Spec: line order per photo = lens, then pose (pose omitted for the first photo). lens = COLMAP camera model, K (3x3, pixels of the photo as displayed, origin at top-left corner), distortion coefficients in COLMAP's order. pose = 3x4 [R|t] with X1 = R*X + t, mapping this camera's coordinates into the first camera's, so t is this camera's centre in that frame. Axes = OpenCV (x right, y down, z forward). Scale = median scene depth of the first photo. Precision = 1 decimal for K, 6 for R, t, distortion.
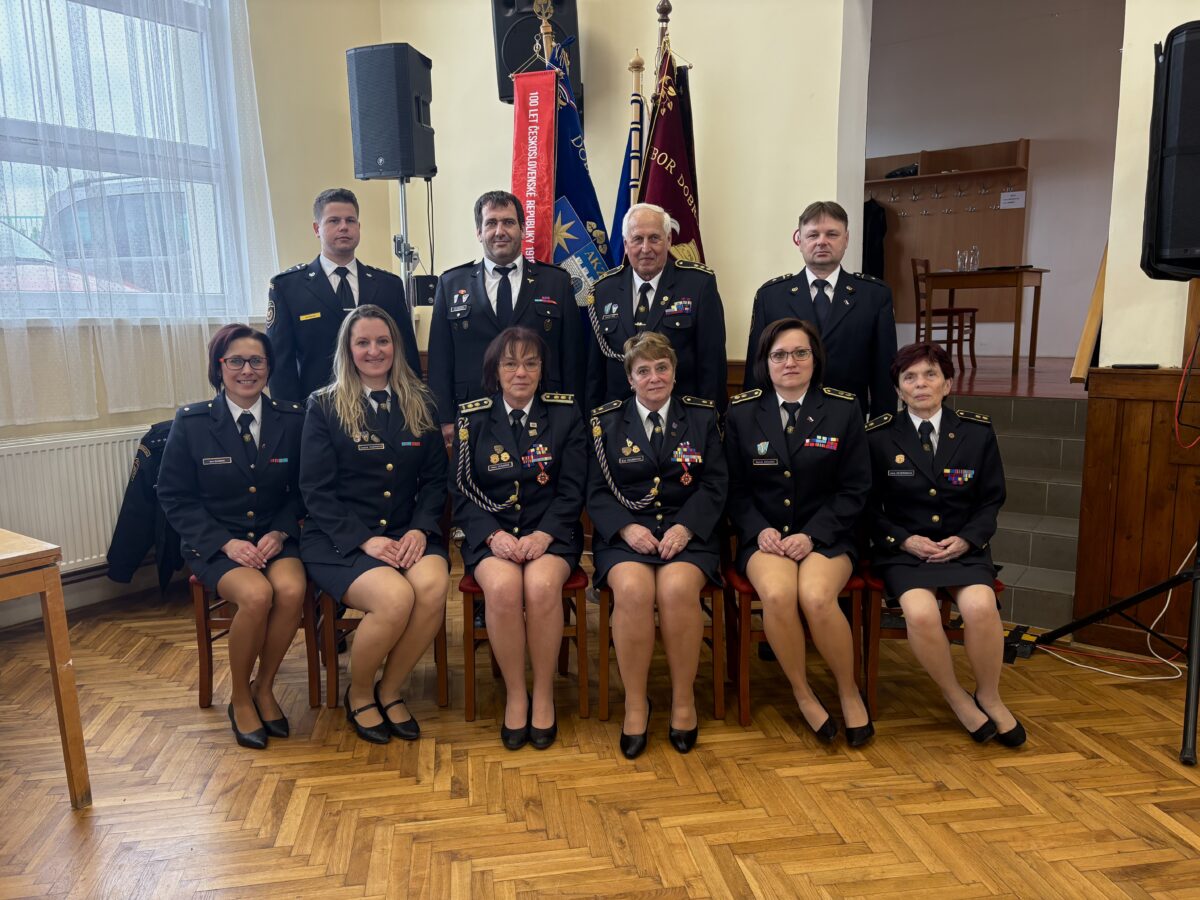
lens RADIAL K [[897.7, 0, 600.0], [0, 897.7, 450.0], [0, 0, 1]] dist [0.044420, -0.057602]
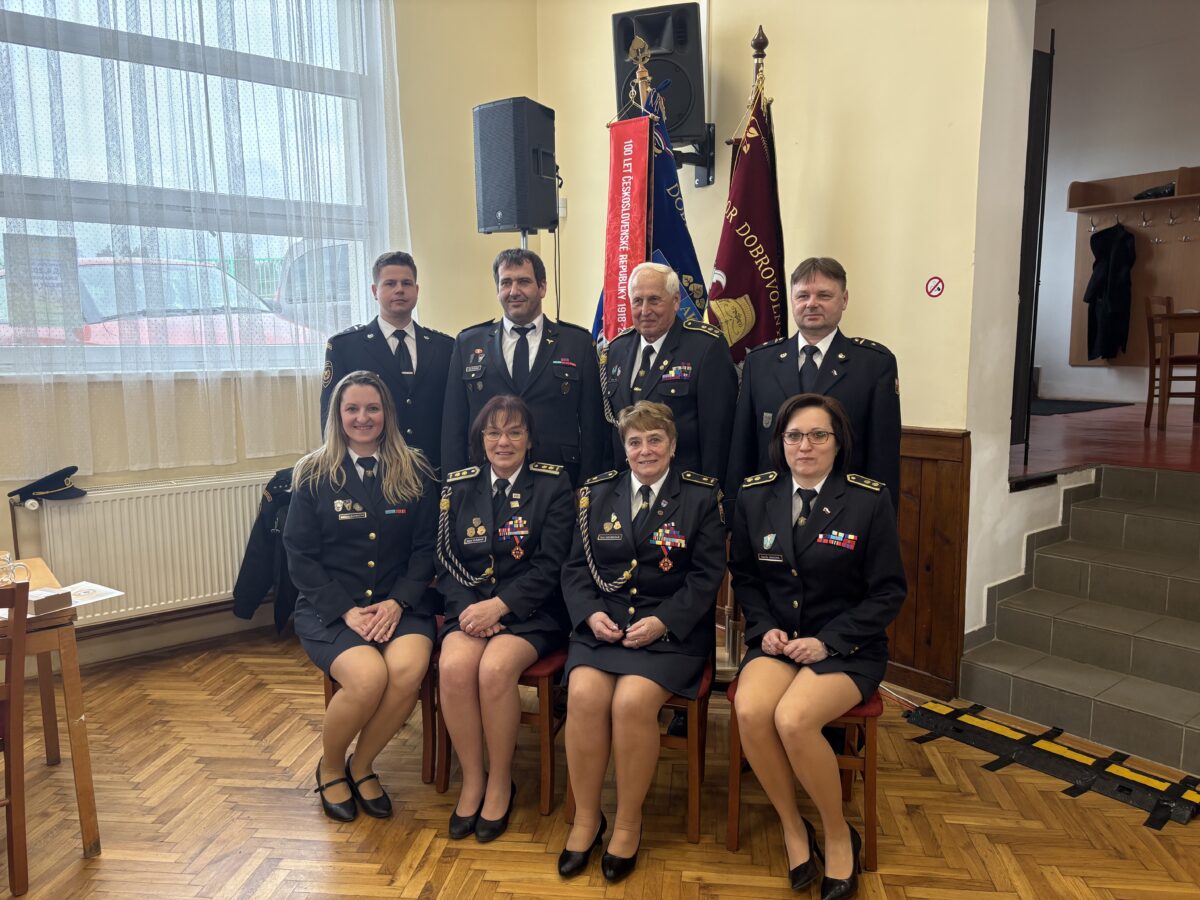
lens RADIAL K [[914.4, 0, 598.9], [0, 914.4, 456.0], [0, 0, 1]] dist [0.071494, -0.067157]
pose [[0.970123, 0.025269, -0.241294, 0.237968], [-0.034250, 0.998865, -0.033096, -0.041558], [0.240184, 0.040372, 0.969888, 0.083001]]
